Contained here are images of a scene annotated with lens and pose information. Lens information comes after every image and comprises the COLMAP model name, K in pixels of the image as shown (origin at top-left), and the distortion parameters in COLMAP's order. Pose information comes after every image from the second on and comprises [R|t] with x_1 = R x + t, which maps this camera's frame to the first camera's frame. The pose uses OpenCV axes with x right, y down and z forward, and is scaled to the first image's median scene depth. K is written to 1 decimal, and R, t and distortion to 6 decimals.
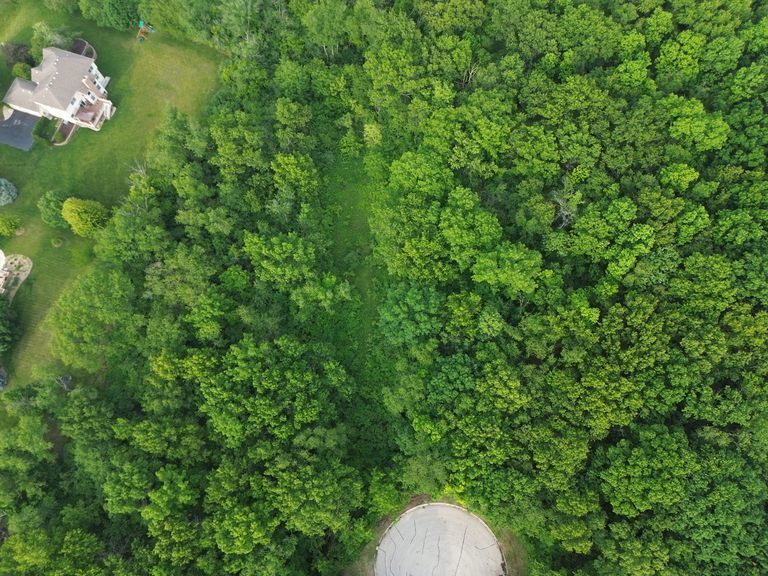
lens RADIAL K [[534.6, 0, 383.8], [0, 534.6, 289.2], [0, 0, 1]] dist [0.051999, -0.036929]
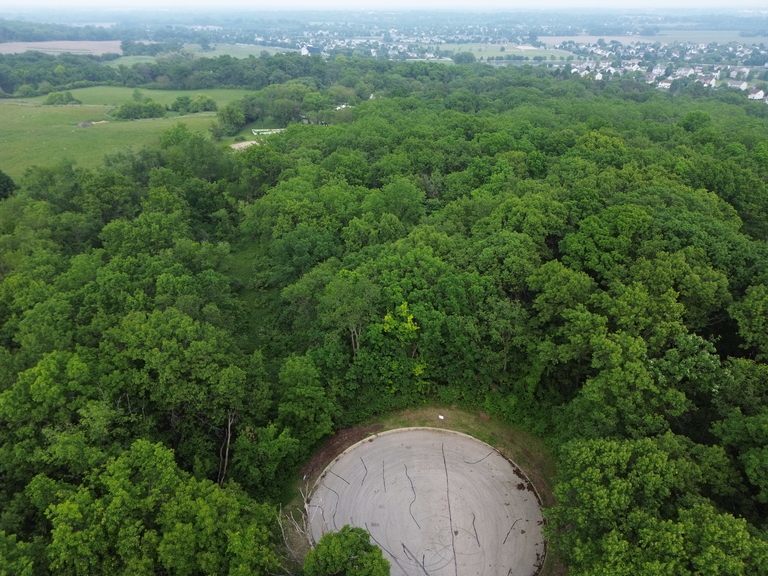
lens RADIAL K [[534.6, 0, 380.9], [0, 534.6, 285.3], [0, 0, 1]] dist [0.051999, -0.036929]
pose [[0.962622, -0.110405, 0.247324, -0.051459], [0.255663, 0.671853, -0.695162, 0.737970], [-0.089416, 0.732410, 0.674967, 0.445529]]
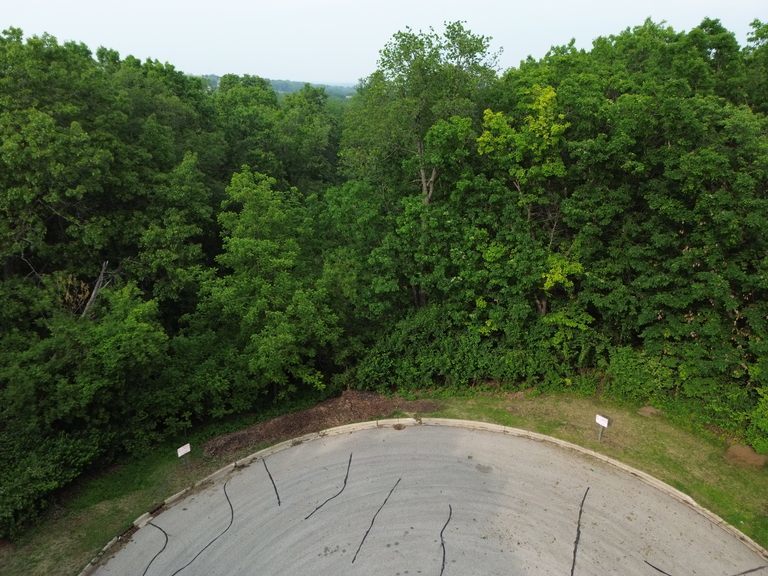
lens RADIAL K [[534.6, 0, 383.2], [0, 534.6, 286.8], [0, 0, 1]] dist [0.051999, -0.036929]
pose [[0.984685, 0.074578, -0.157587, 0.103769], [-0.170754, 0.595003, -0.785375, 0.575019], [0.035193, 0.800256, 0.598625, 0.810459]]
